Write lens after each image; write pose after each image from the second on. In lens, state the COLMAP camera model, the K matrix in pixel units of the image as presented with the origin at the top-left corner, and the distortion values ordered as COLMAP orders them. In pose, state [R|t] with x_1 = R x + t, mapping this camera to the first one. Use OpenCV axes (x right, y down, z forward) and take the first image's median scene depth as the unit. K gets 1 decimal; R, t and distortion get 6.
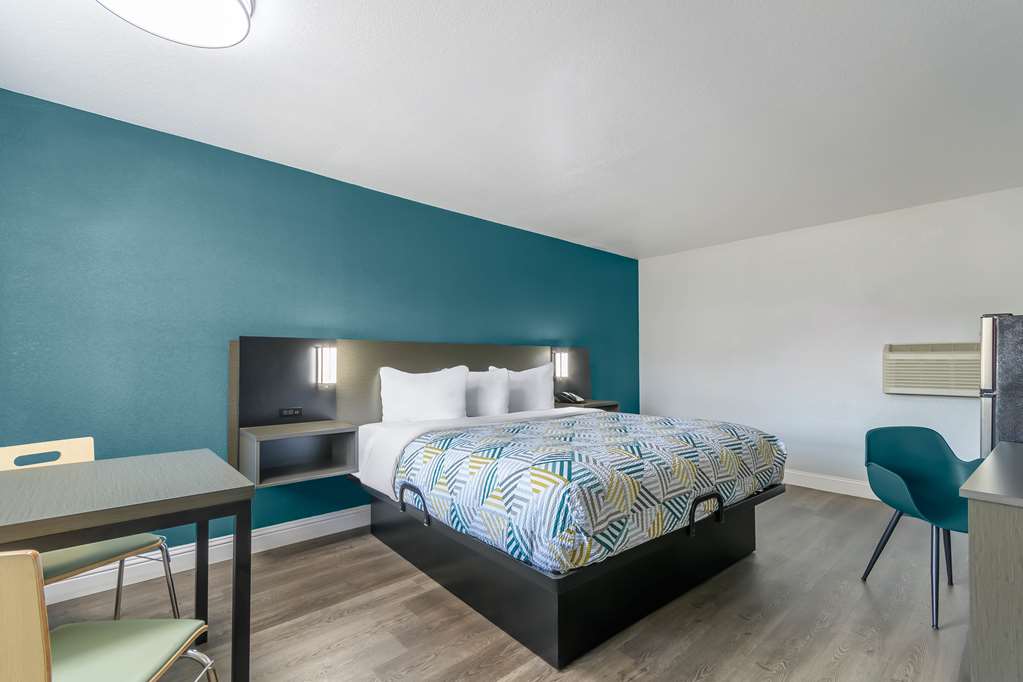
lens RADIAL K [[446.6, 0, 511.5], [0, 446.6, 341.0], [0, 0, 1]] dist [0.000805, 0.000051]
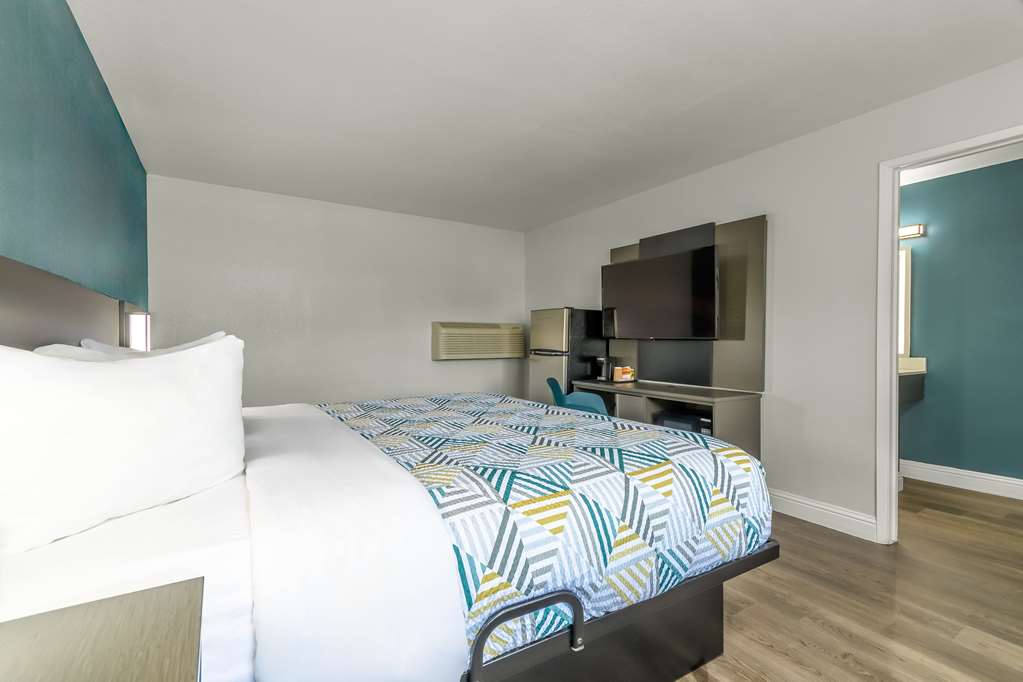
lens RADIAL K [[446.6, 0, 511.5], [0, 446.6, 341.0], [0, 0, 1]] dist [0.000805, 0.000051]
pose [[0.166954, -0.002128, 0.985962, -0.762277], [-0.051926, 0.998591, 0.010948, 0.073418], [-0.984596, -0.053025, 0.166608, 1.104077]]
